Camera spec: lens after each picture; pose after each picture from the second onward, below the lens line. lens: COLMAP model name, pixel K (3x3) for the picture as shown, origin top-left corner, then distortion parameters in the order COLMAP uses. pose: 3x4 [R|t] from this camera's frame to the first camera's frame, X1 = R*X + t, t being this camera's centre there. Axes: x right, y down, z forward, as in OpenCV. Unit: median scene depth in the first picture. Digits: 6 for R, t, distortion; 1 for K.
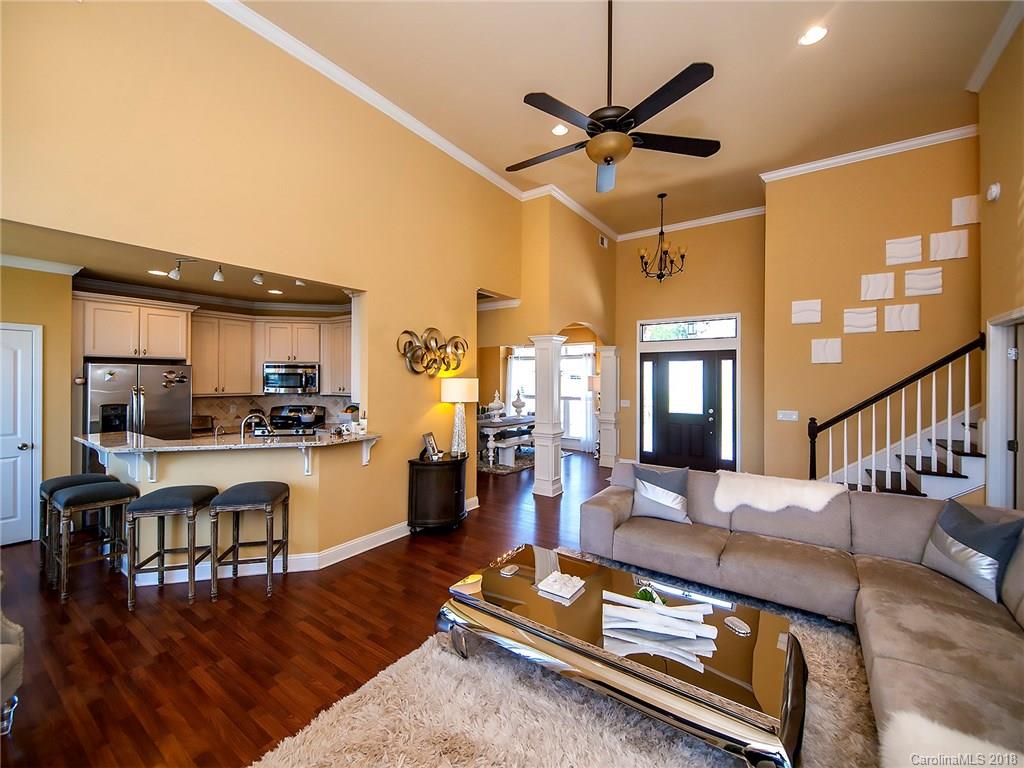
lens RADIAL K [[415.1, 0, 498.4], [0, 415.1, 375.0], [0, 0, 1]] dist [0.019215, -0.010913]
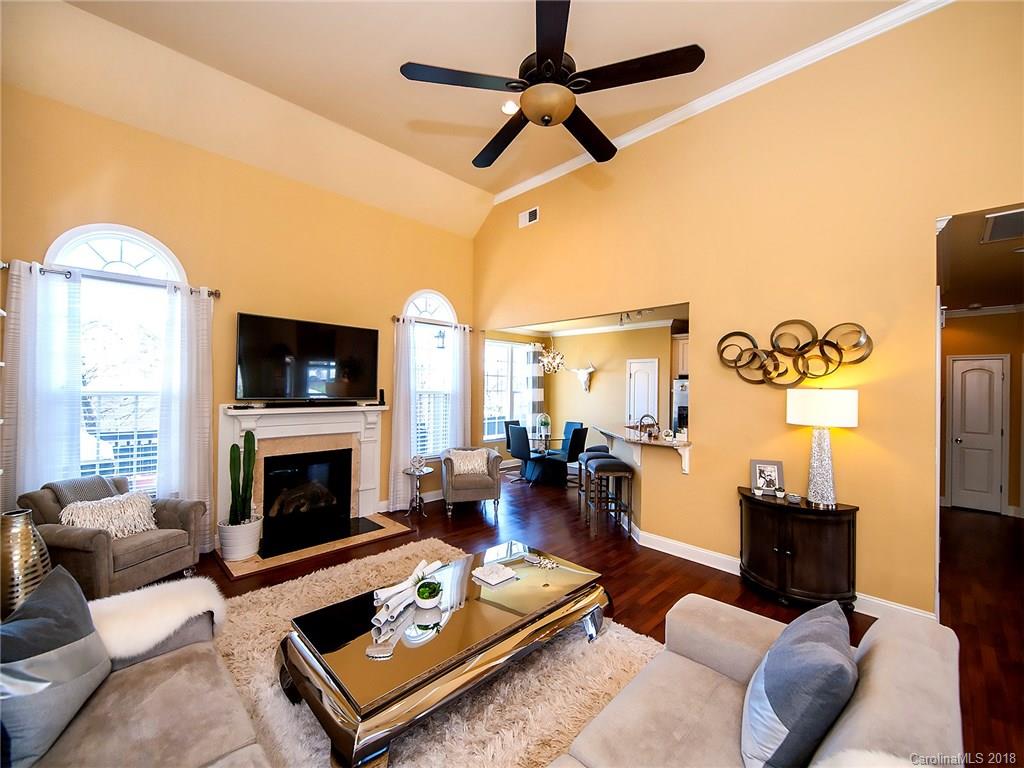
lens RADIAL K [[419.8, 0, 516.2], [0, 419.8, 376.7], [0, 0, 1]] dist [0.023657, -0.000010]
pose [[-0.168640, -0.028017, -0.985279, 0.631309], [-0.009816, 0.999594, -0.026744, 0.009086], [0.985629, 0.005161, -0.168847, 0.623220]]
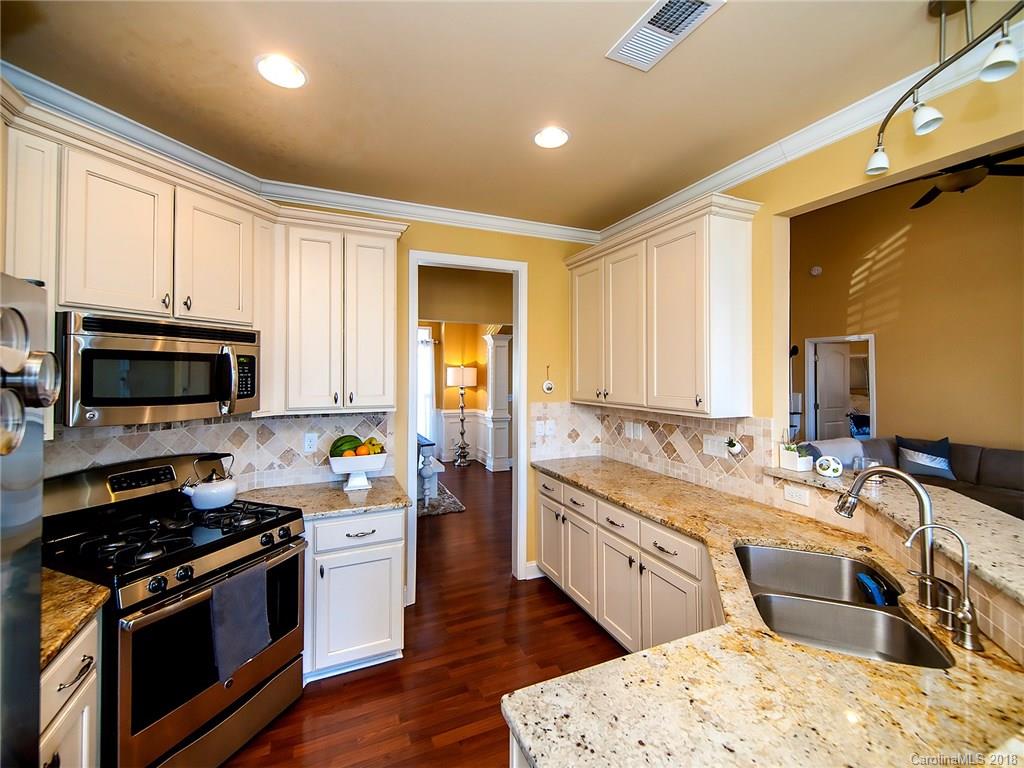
lens RADIAL K [[428.7, 0, 506.1], [0, 428.7, 368.8], [0, 0, 1]] dist [0.022926, -0.011831]
pose [[0.527015, 0.005112, 0.849841, -0.841874], [0.000698, 0.999979, -0.006448, 0.011576], [-0.849856, 0.003992, 0.527000, 0.846307]]
